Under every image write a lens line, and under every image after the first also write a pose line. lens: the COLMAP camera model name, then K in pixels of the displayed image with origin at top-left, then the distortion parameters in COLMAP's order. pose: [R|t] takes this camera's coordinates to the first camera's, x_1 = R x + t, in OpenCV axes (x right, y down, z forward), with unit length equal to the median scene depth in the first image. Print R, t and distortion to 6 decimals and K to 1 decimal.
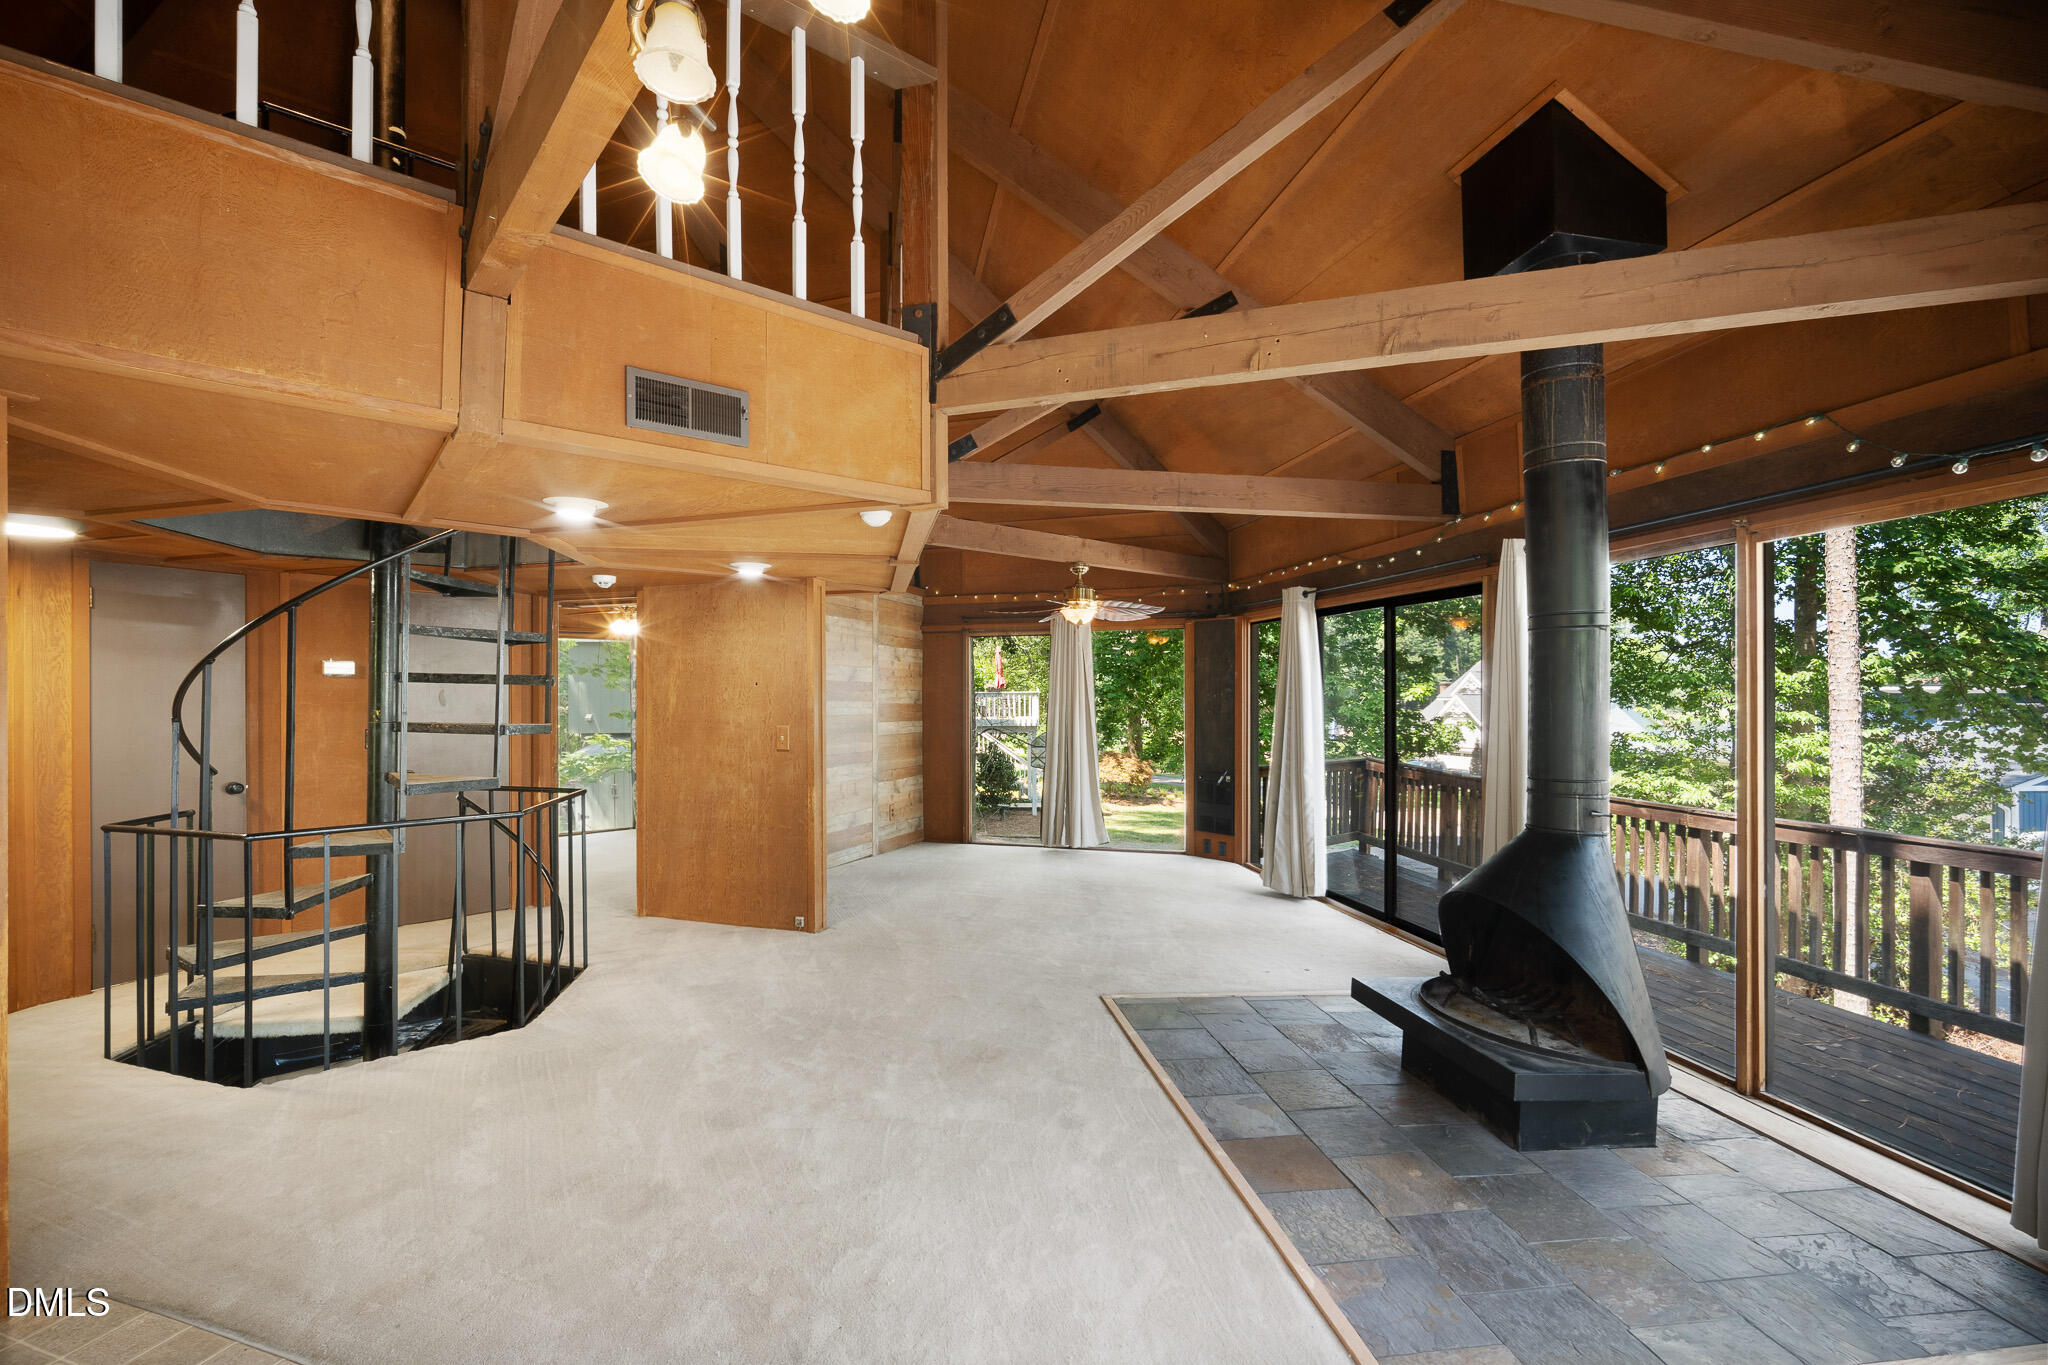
lens RADIAL K [[888.5, 0, 1028.3], [0, 888.5, 677.9], [0, 0, 1]] dist [-0.001860, -0.000268]
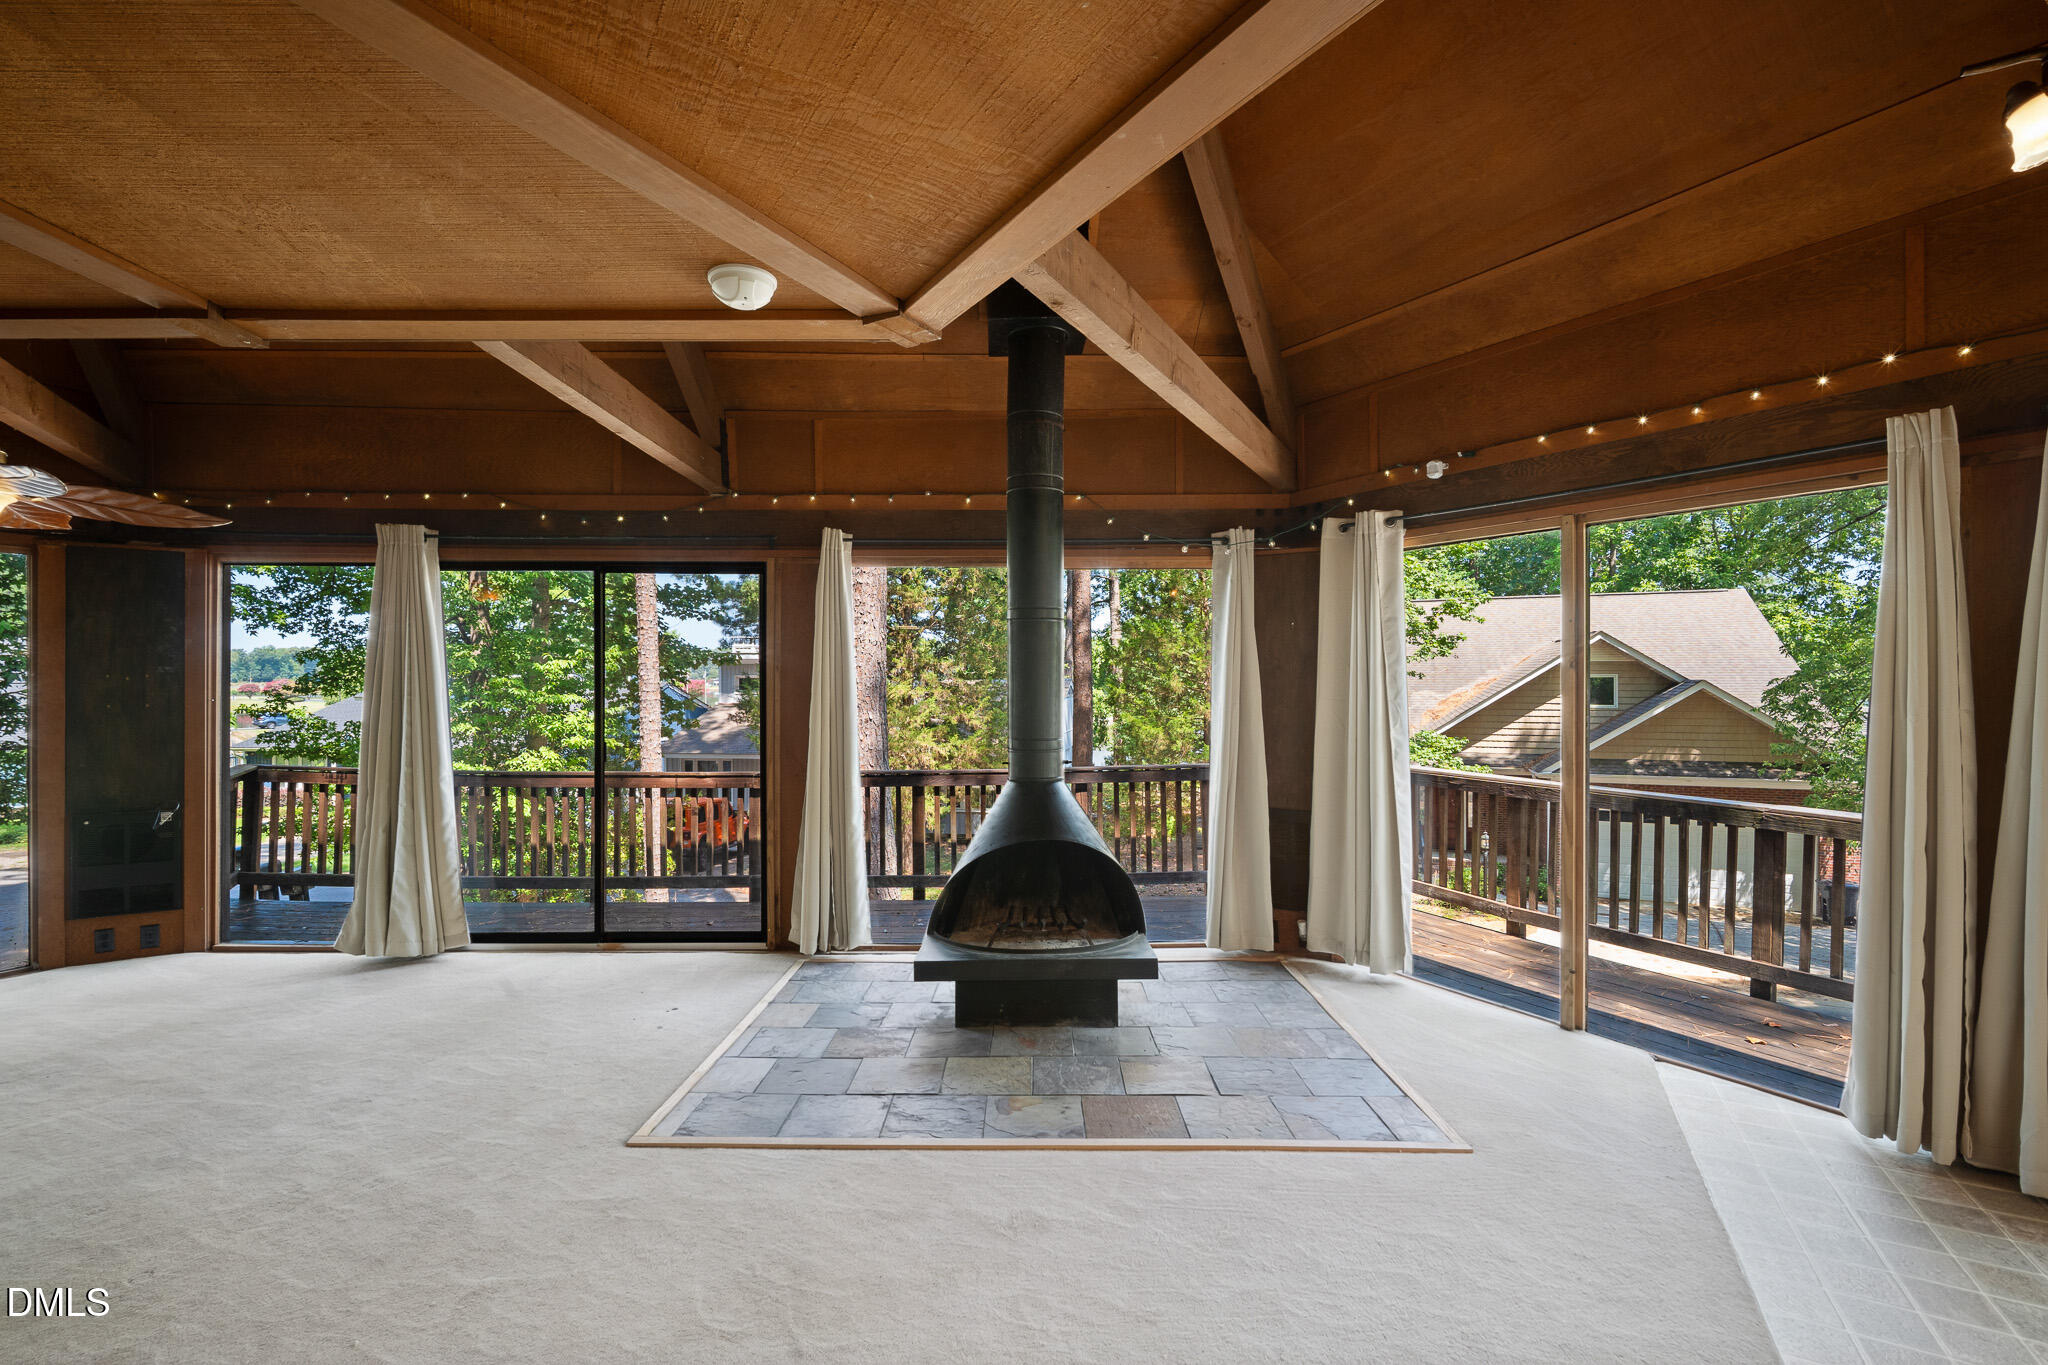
lens RADIAL K [[888.5, 0, 1028.3], [0, 888.5, 677.9], [0, 0, 1]] dist [-0.001860, -0.000268]
pose [[0.174580, -0.003545, 0.984637, -0.262017], [-0.015315, 0.999863, 0.006315, 0.007091], [-0.984524, -0.016182, 0.174501, 0.321228]]
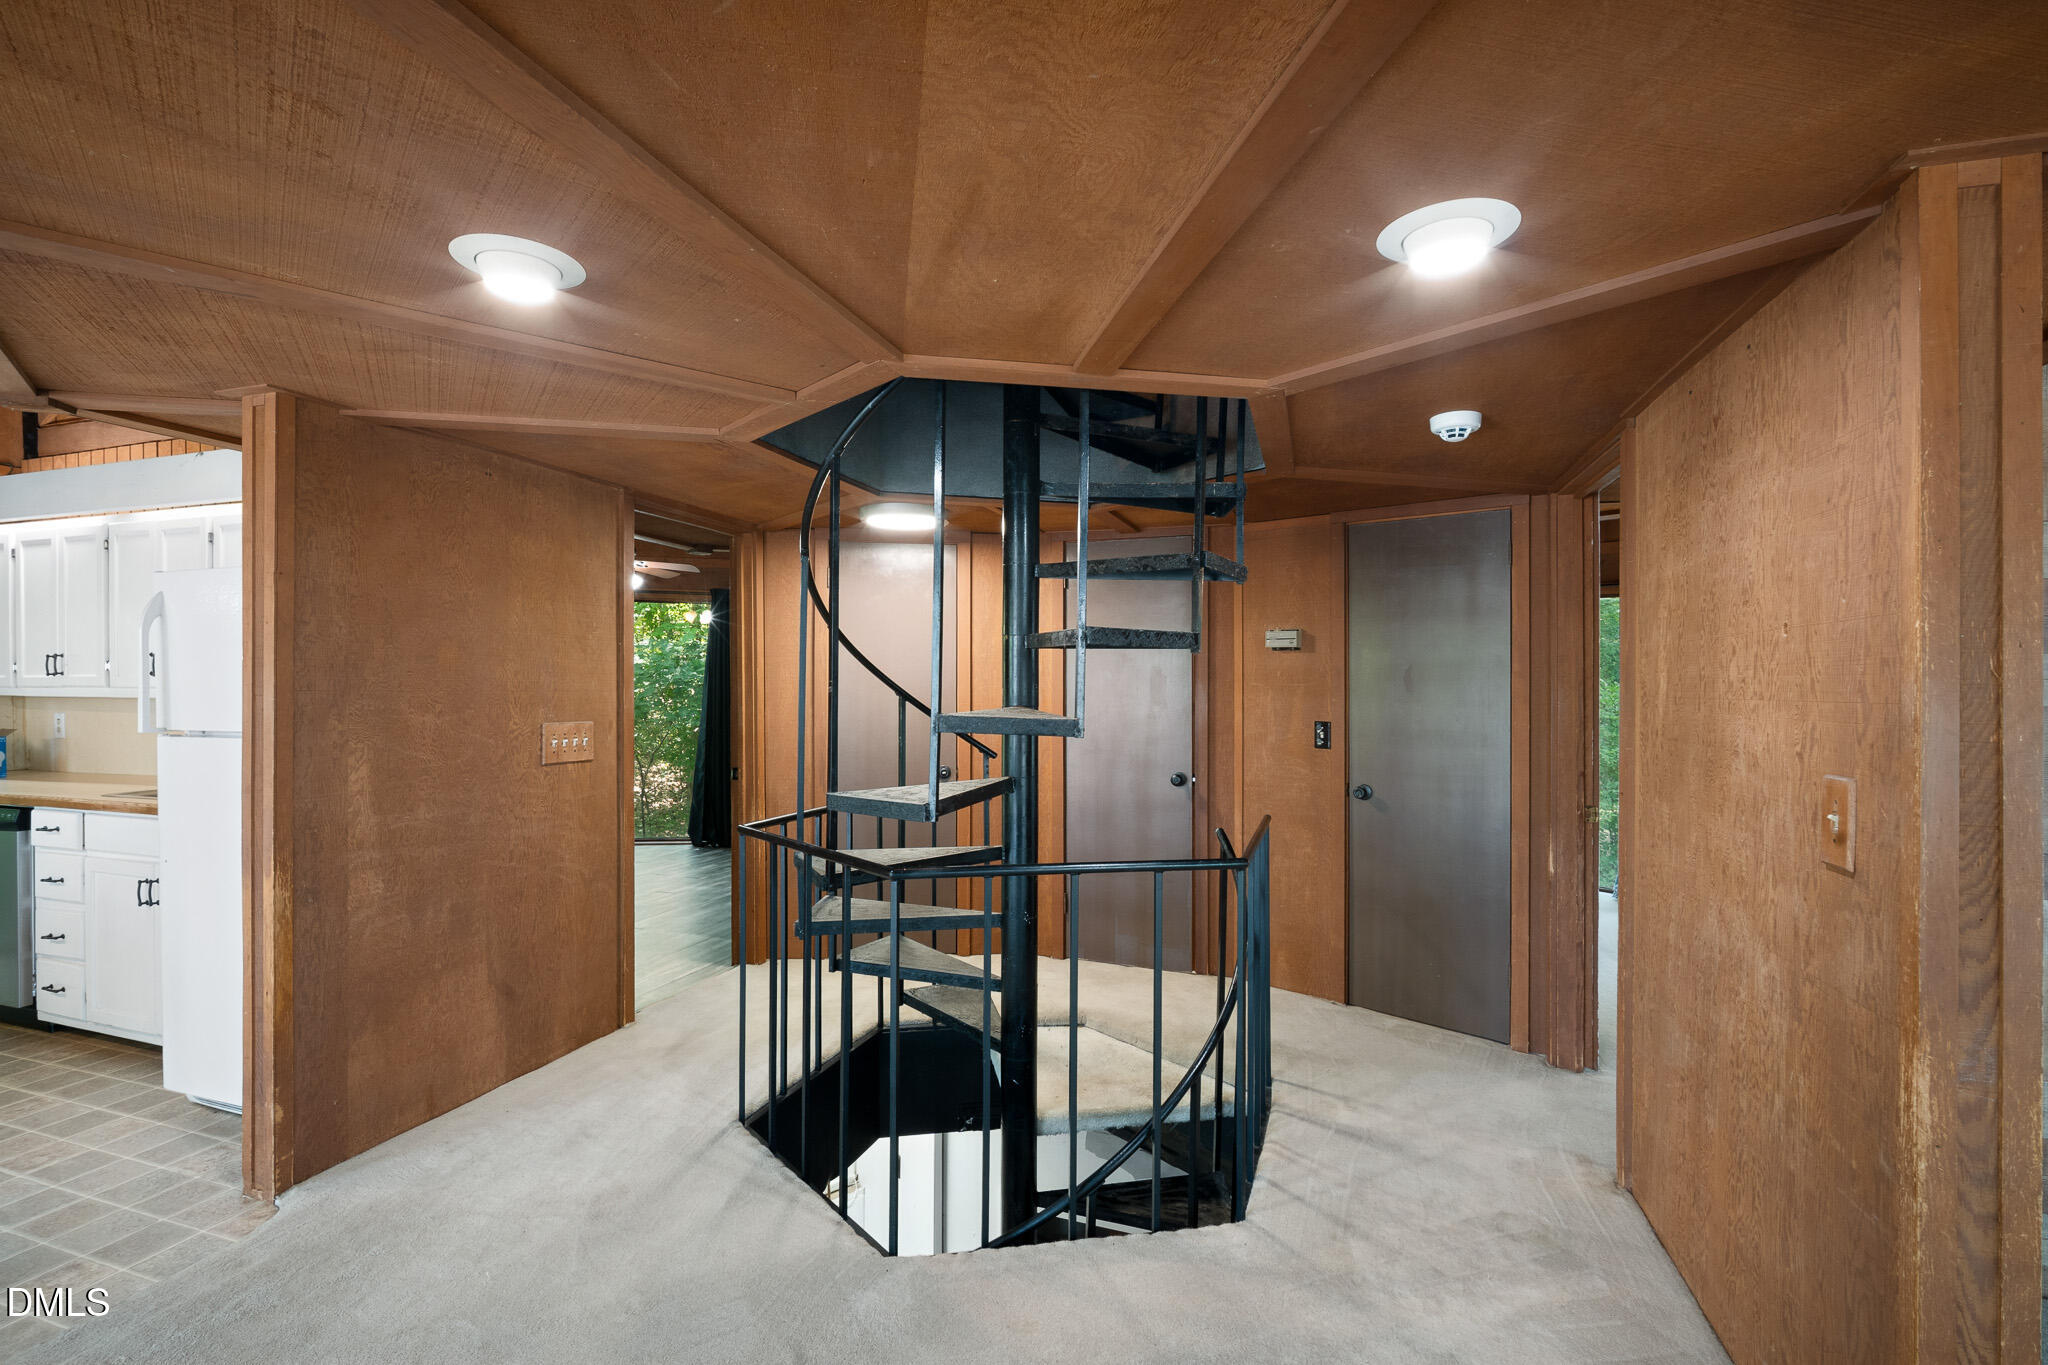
lens RADIAL K [[888.5, 0, 1028.3], [0, 888.5, 677.9], [0, 0, 1]] dist [-0.001860, -0.000268]
pose [[0.010157, -0.003687, -0.999942, -0.006246], [0.008028, 0.999961, -0.003606, 0.015348], [0.999916, -0.007991, 0.010186, 0.510228]]
